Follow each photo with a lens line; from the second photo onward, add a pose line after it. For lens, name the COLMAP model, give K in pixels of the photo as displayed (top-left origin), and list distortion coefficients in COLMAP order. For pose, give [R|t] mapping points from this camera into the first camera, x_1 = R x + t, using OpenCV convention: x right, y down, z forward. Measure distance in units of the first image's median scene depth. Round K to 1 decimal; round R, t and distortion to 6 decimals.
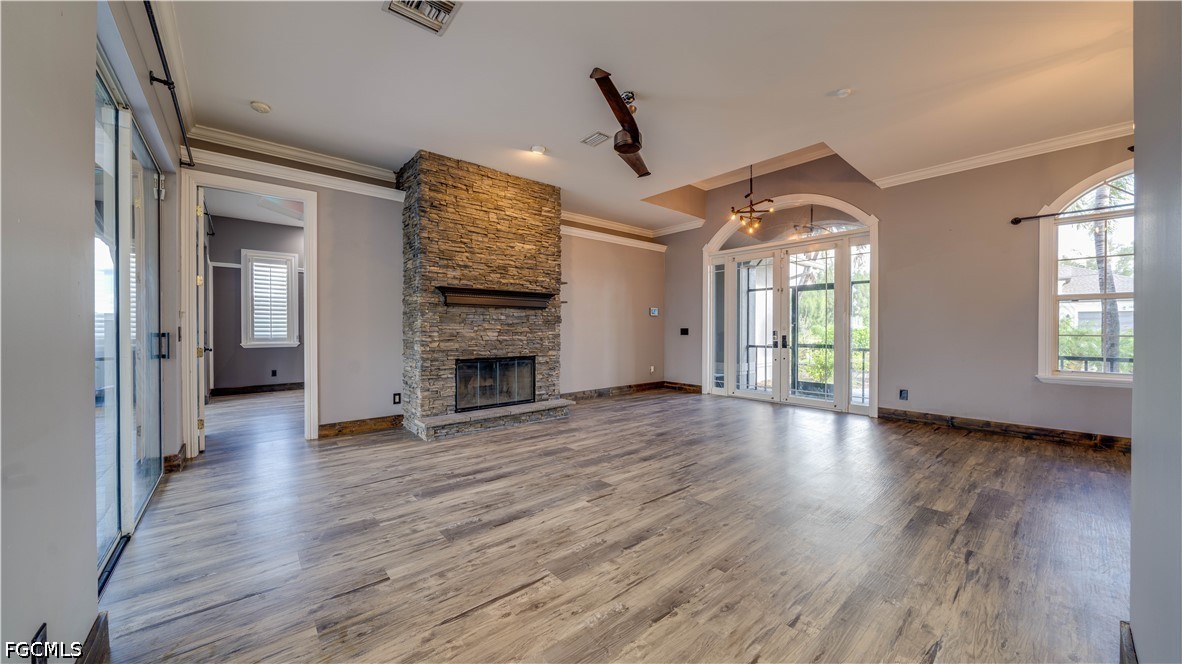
lens RADIAL K [[407.9, 0, 589.4], [0, 407.9, 335.8], [0, 0, 1]] dist [-0.007299, 0.000231]
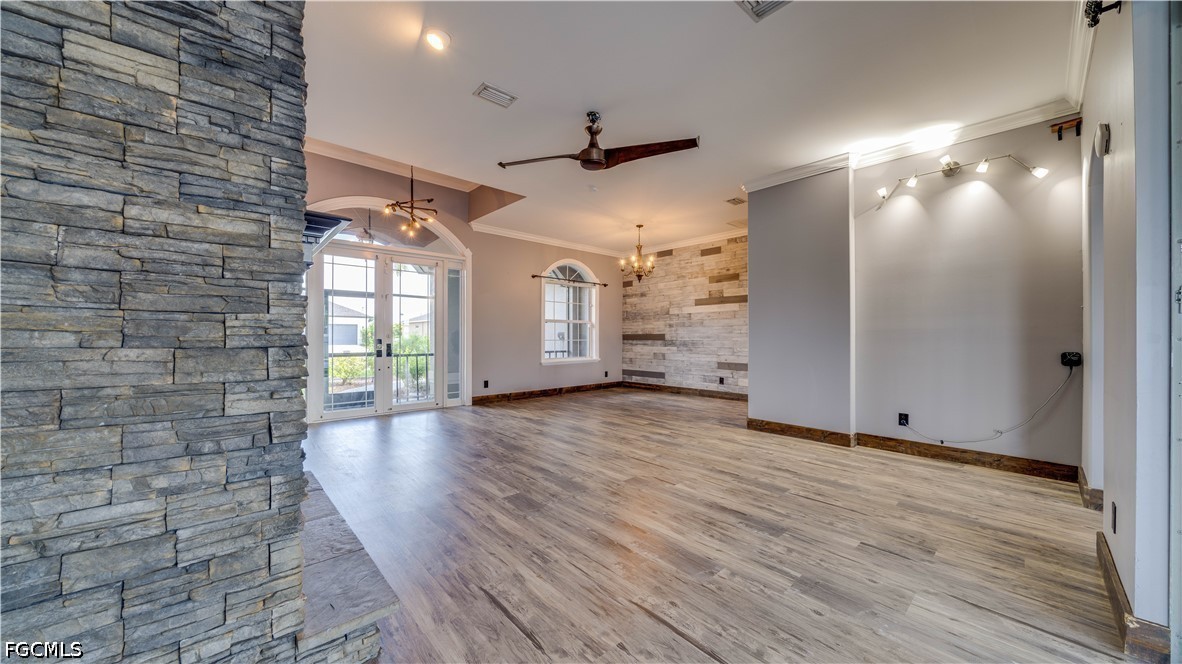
lens RADIAL K [[405.2, 0, 589.0], [0, 405.2, 336.7], [0, 0, 1]] dist [-0.001459, 0.000008]
pose [[-0.021523, -0.002455, 0.999765, -0.783629], [0.015834, 0.999871, 0.002797, -0.019065], [-0.999643, 0.015891, -0.021481, 0.849038]]
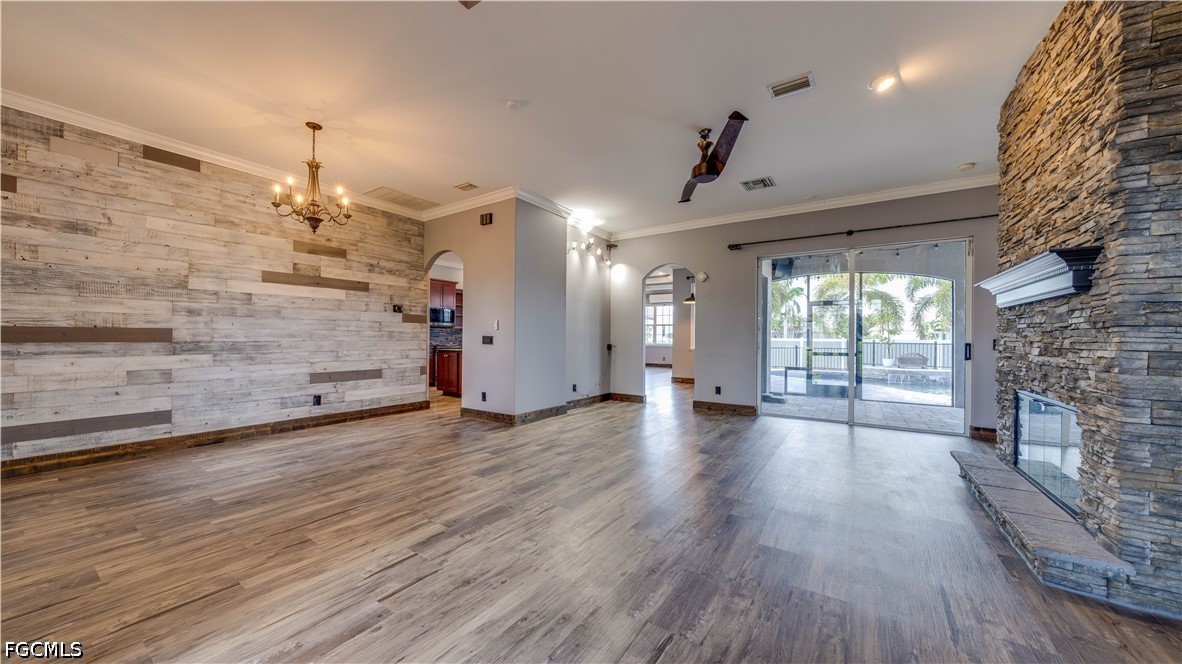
lens RADIAL K [[407.9, 0, 589.4], [0, 407.9, 335.8], [0, 0, 1]] dist [-0.007299, 0.000231]
pose [[-0.962093, -0.009549, -0.272553, 0.581052], [-0.013315, 0.999840, 0.011968, -0.028531], [0.272395, 0.015144, -0.962066, 1.642778]]
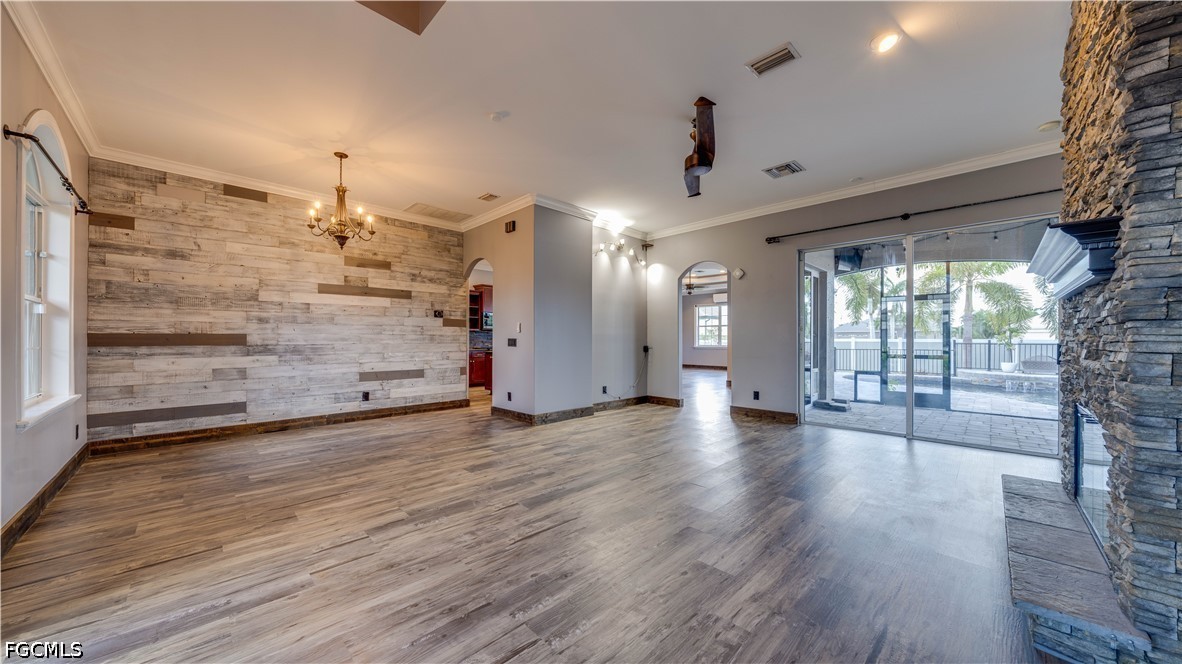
lens RADIAL K [[408.1, 0, 587.5], [0, 408.1, 337.4], [0, 0, 1]] dist [-0.006920, 0.000087]
pose [[-0.997420, -0.002563, -0.071738, 0.376938], [-0.003487, 0.999912, 0.012768, -0.030211], [0.071699, 0.012985, -0.997342, 1.678413]]
